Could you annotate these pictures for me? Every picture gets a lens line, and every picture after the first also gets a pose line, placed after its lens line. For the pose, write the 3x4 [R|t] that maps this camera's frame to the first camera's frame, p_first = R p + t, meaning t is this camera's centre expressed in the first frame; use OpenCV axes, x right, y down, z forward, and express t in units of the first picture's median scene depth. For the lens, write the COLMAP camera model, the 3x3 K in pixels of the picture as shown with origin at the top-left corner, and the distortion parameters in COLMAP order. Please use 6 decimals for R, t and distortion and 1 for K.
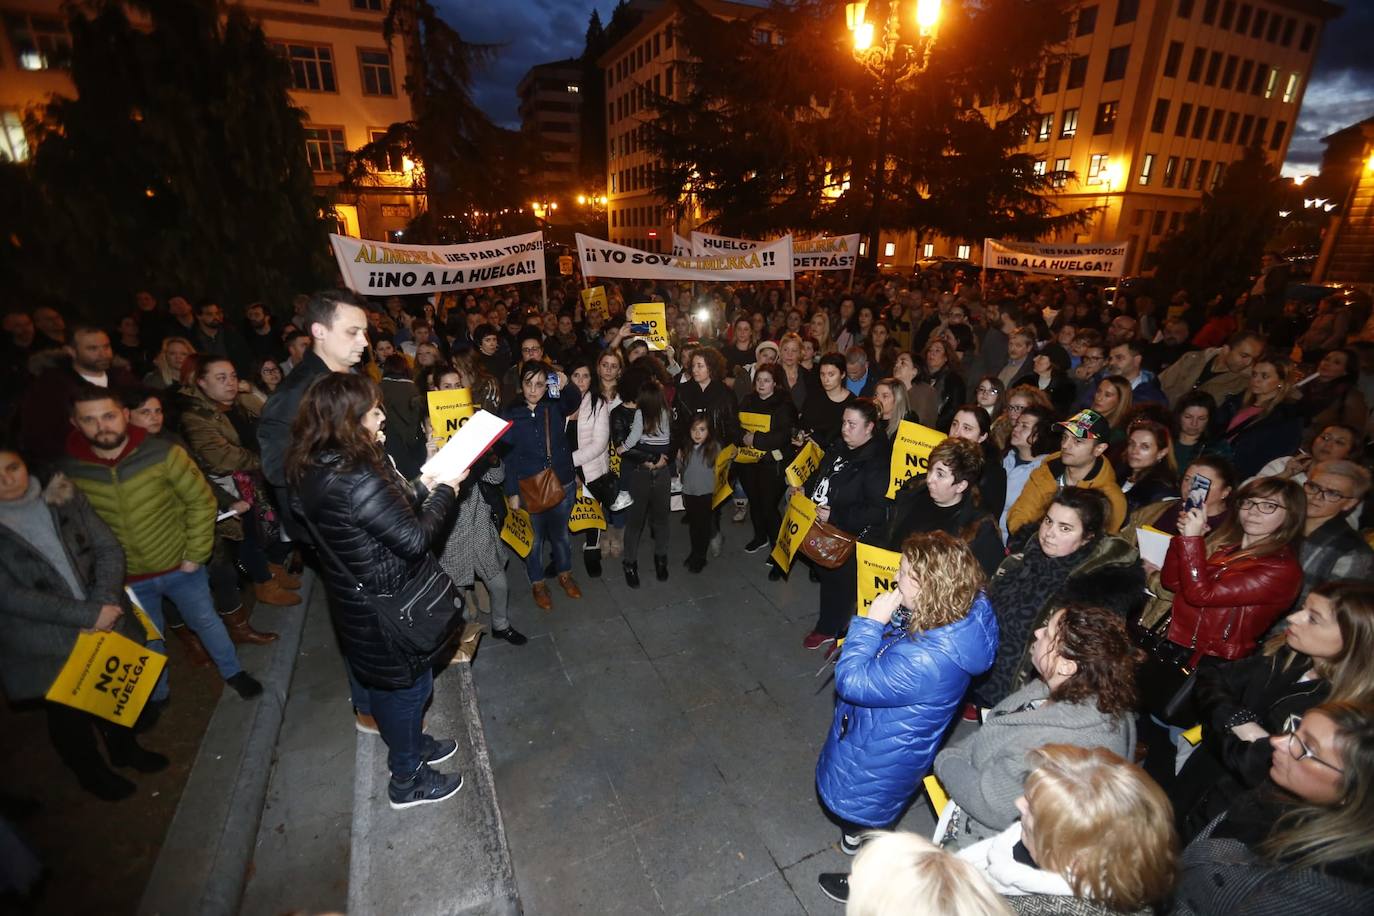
lens RADIAL K [[623.7, 0, 693.8], [0, 623.7, 459.8], [0, 0, 1]] dist [-0.070873, 0.031168]
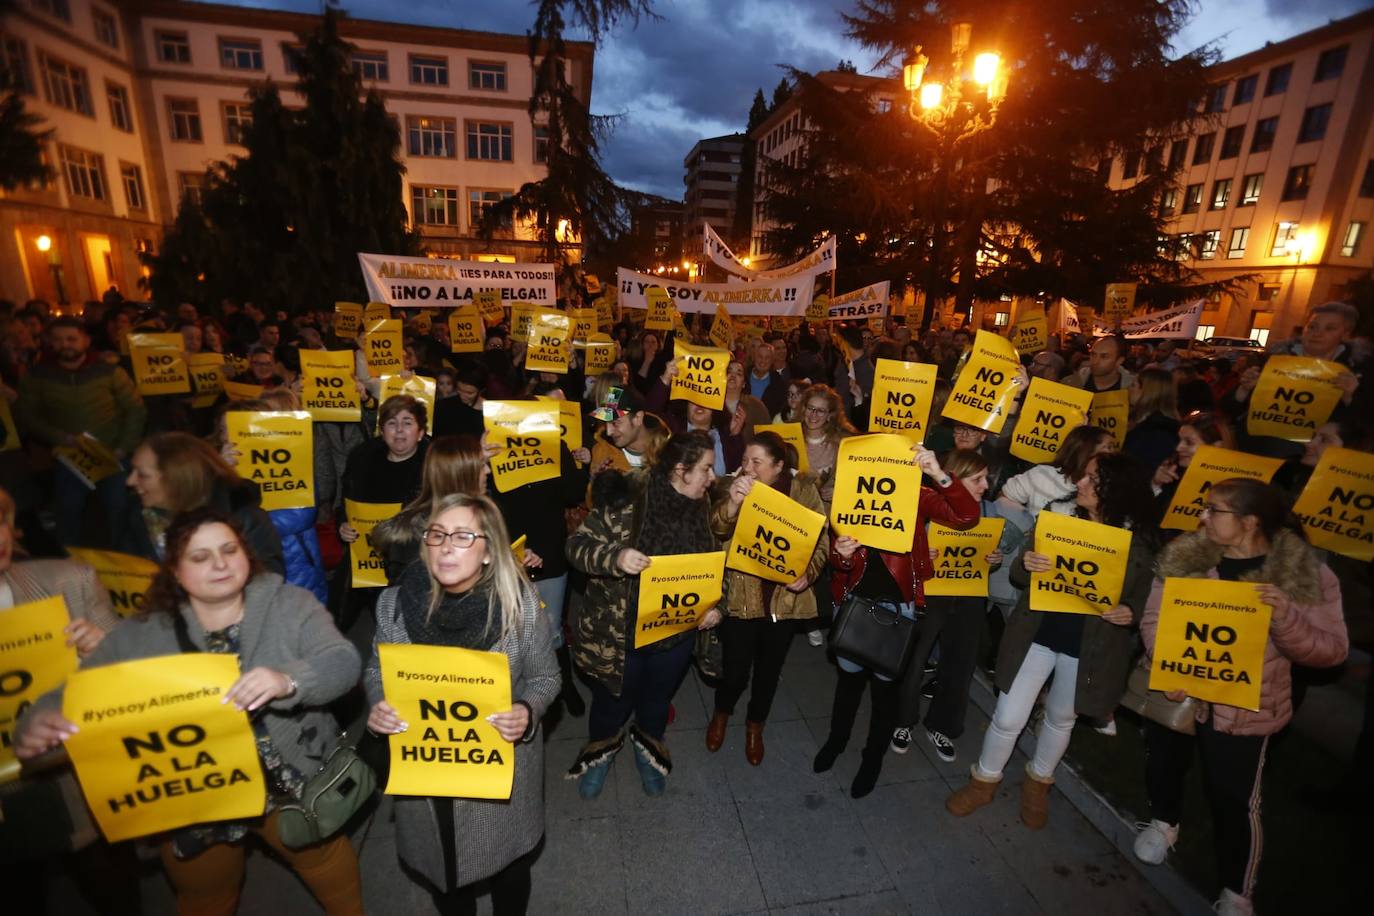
lens RADIAL K [[621.5, 0, 692.7], [0, 621.5, 460.7], [0, 0, 1]] dist [-0.063238, 0.026048]
pose [[0.969393, 0.096552, -0.225731, 0.064146], [-0.117244, 0.989867, -0.080106, 0.012259], [0.215709, 0.104120, 0.970891, -0.004042]]
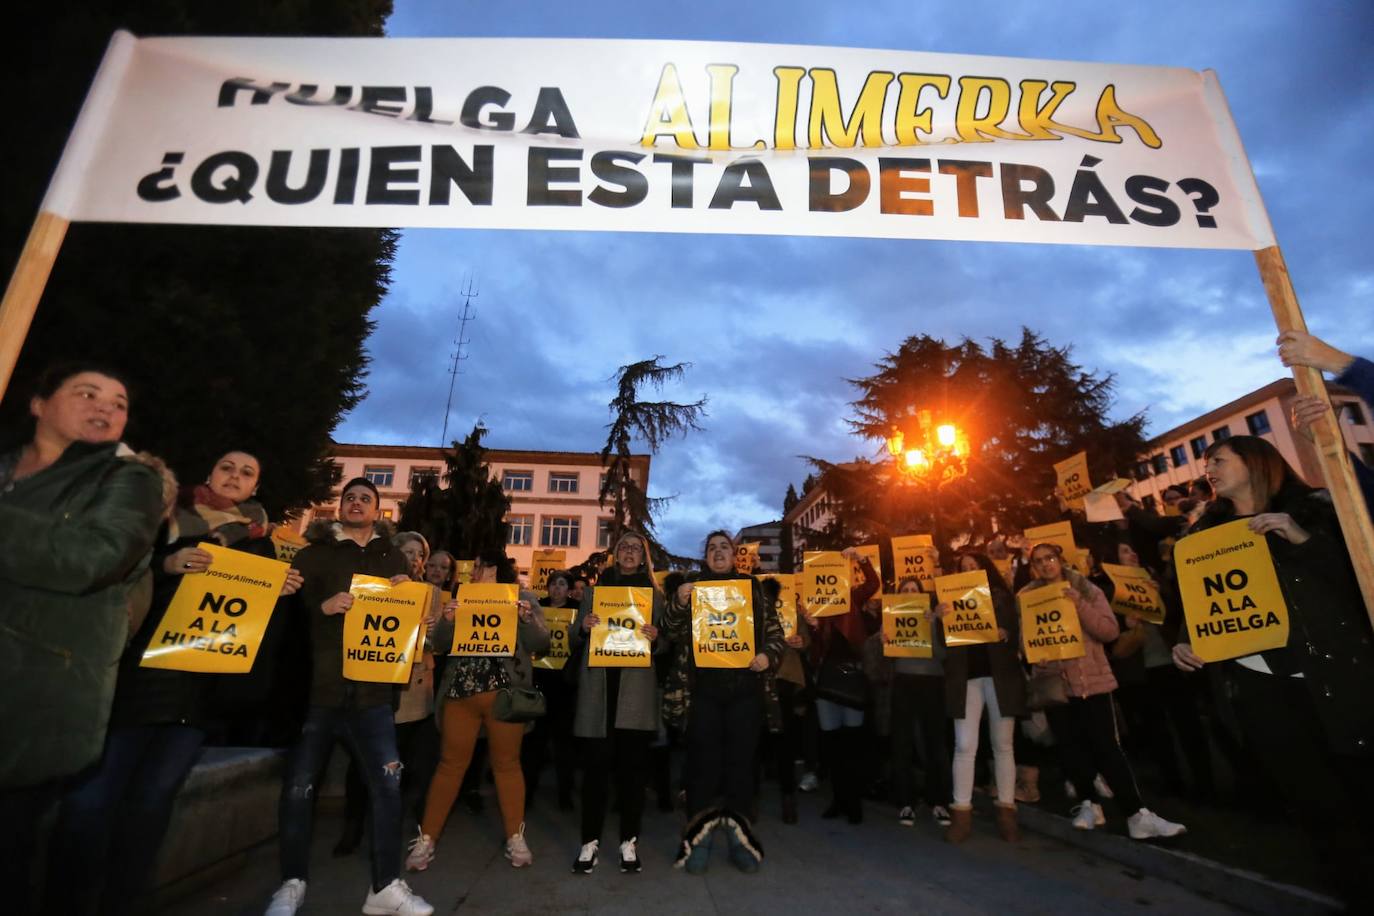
lens RADIAL K [[623.7, 0, 693.8], [0, 623.7, 459.8], [0, 0, 1]] dist [-0.070873, 0.031168]
pose [[0.948324, -0.108986, -0.298001, 0.080842], [-0.105090, 0.778279, -0.619062, 0.064561], [0.299396, 0.618388, 0.726607, -0.041240]]
